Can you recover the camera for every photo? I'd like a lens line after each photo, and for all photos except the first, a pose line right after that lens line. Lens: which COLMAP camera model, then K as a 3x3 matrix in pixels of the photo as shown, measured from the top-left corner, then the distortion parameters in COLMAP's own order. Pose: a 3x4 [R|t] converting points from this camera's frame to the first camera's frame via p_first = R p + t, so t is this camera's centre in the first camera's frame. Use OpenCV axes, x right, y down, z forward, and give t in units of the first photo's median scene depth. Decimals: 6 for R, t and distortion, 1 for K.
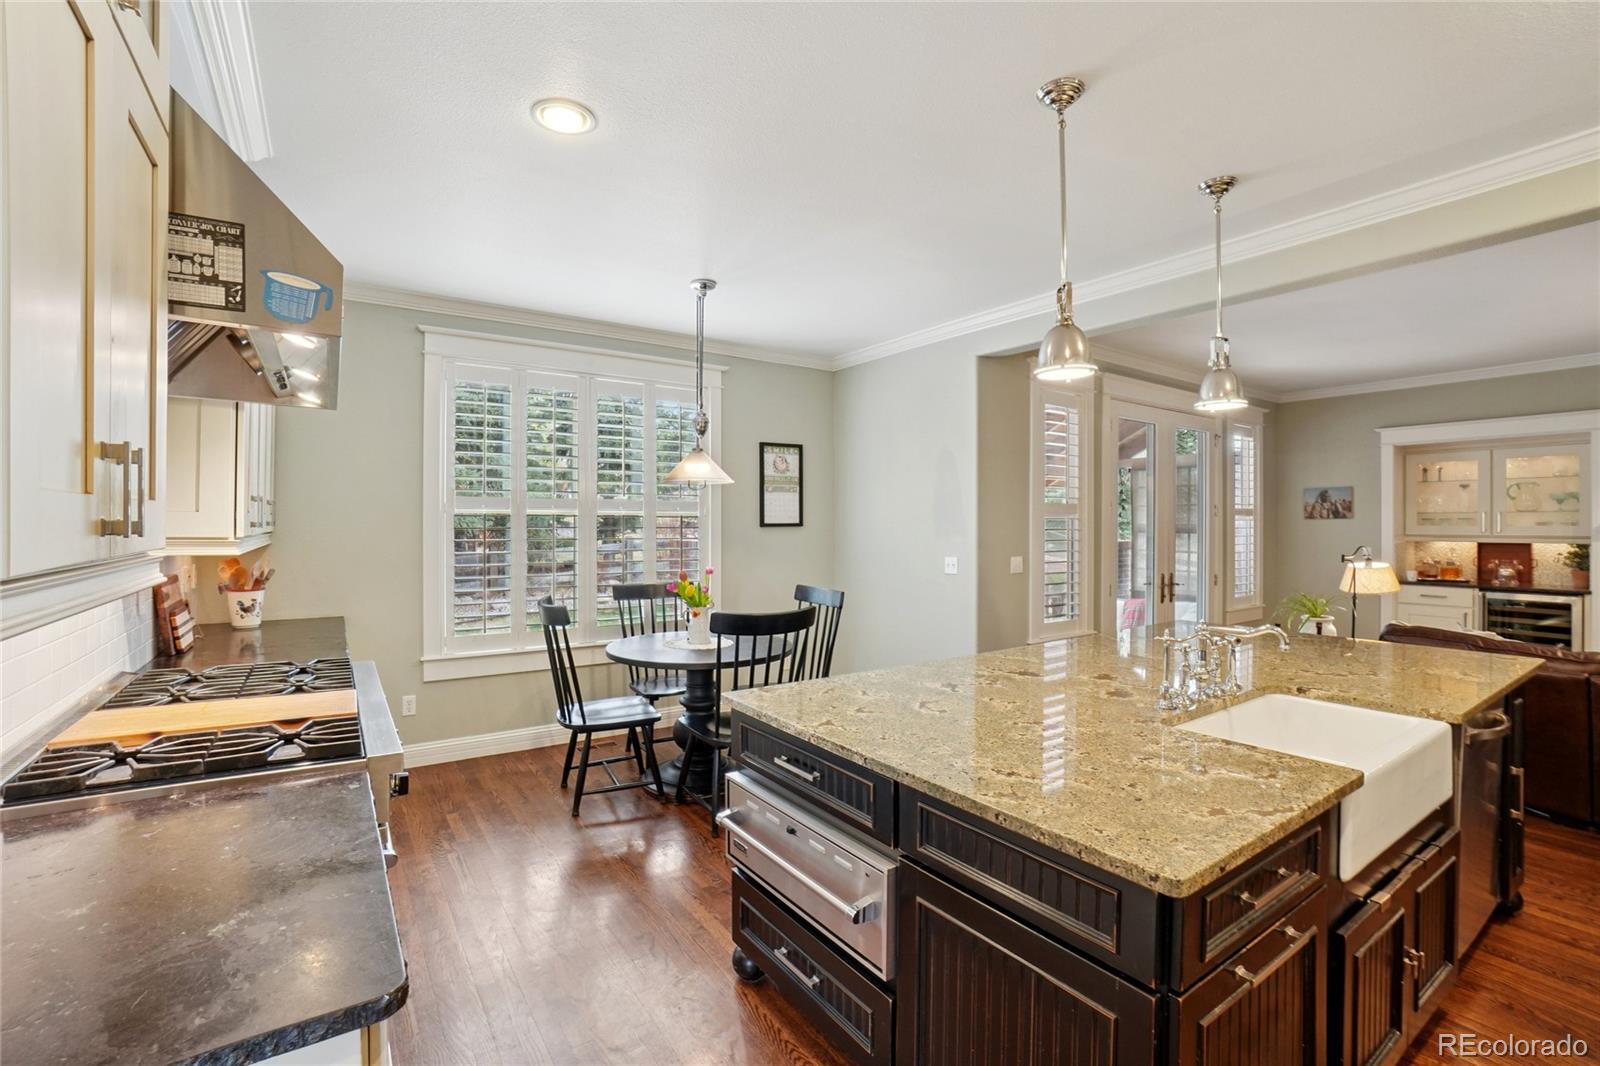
lens RADIAL K [[703.0, 0, 805.6], [0, 703.0, 522.7], [0, 0, 1]] dist [-0.034258, 0.000788]
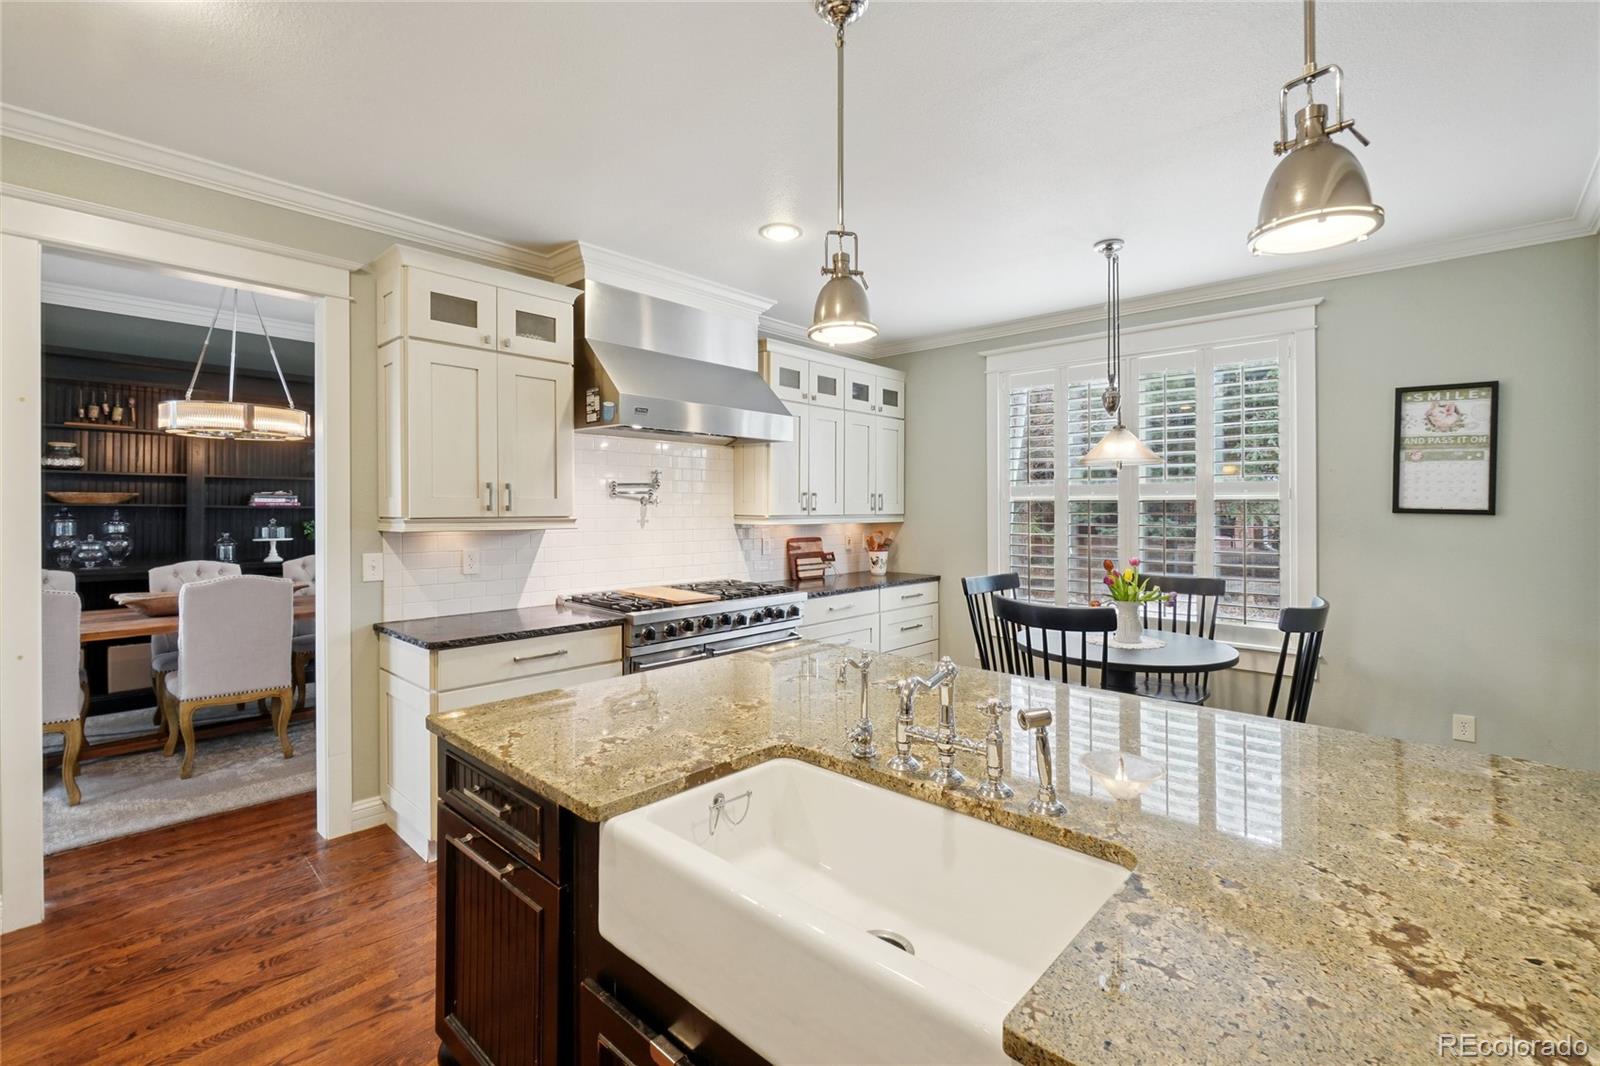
lens RADIAL K [[703.0, 0, 800.0], [0, 703.0, 513.4], [0, 0, 1]] dist [-0.034258, 0.000788]
pose [[0.232653, 0.003492, -0.972554, 0.450041], [-0.001344, 0.999994, 0.003269, 0.004229], [0.972559, 0.000547, 0.232656, 0.281883]]
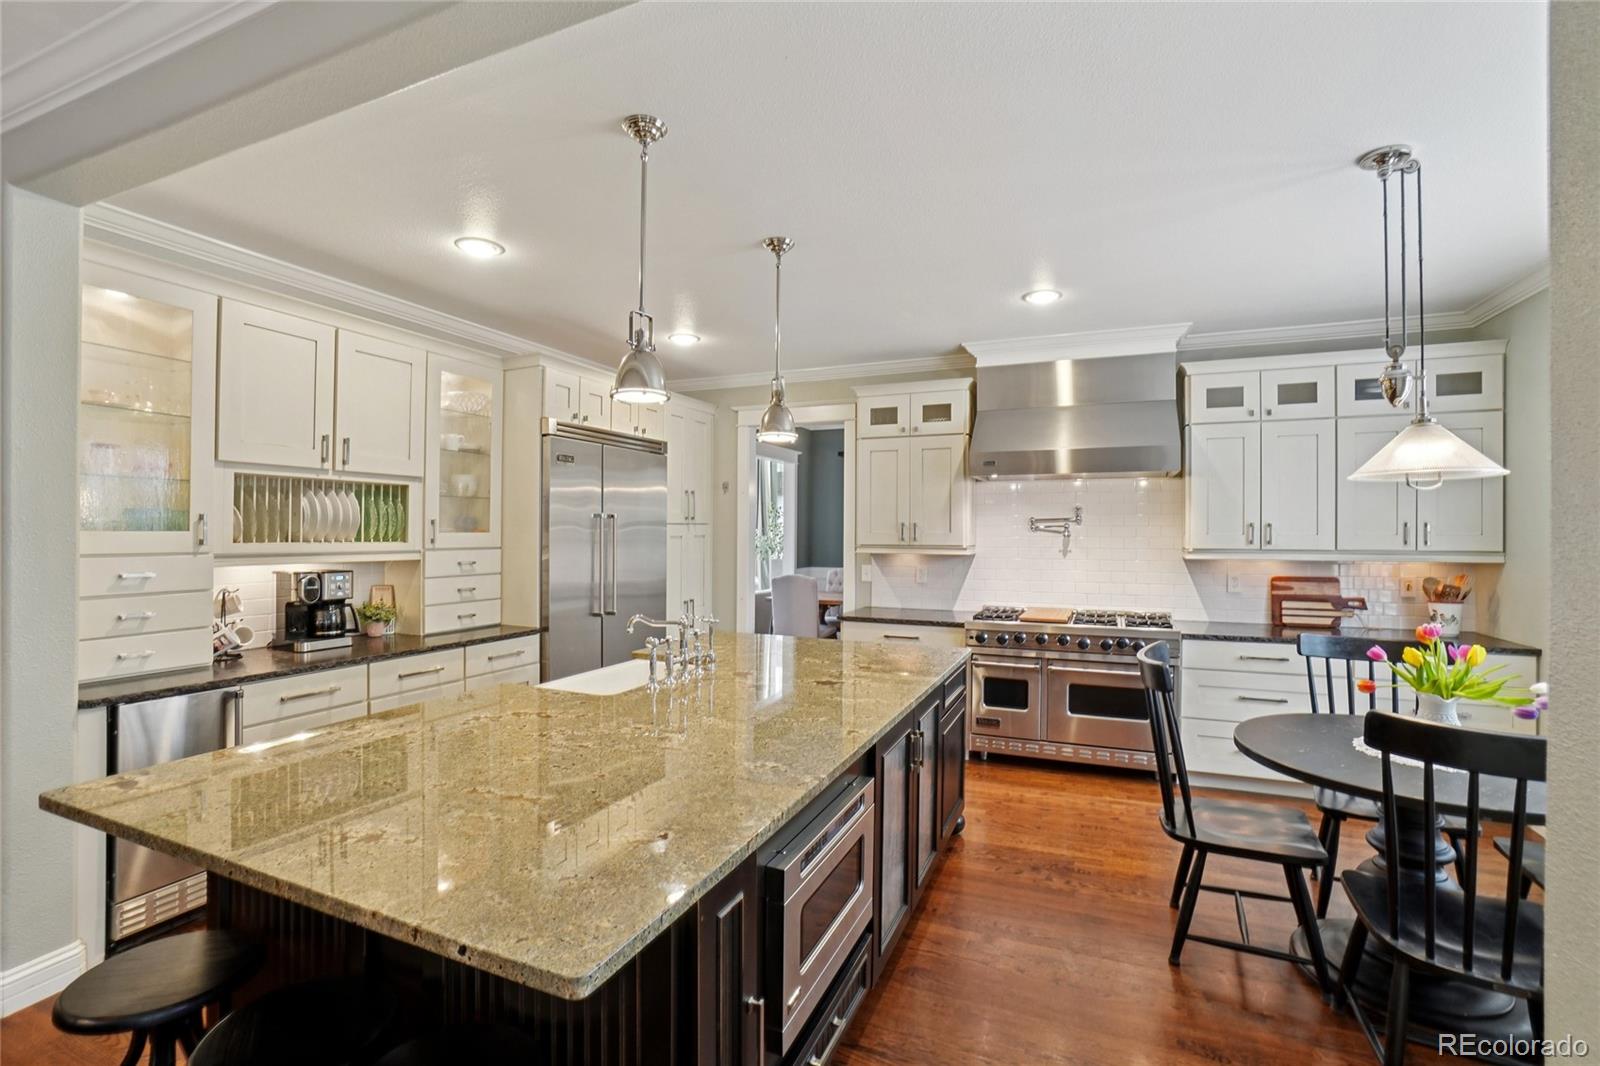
lens RADIAL K [[703.0, 0, 797.0], [0, 703.0, 539.5], [0, 0, 1]] dist [-0.034258, 0.000788]
pose [[-0.845623, -0.008871, -0.533707, 0.421287], [-0.010714, 0.999943, 0.000356, 0.003926], [0.533673, 0.006019, -0.845669, 0.850533]]
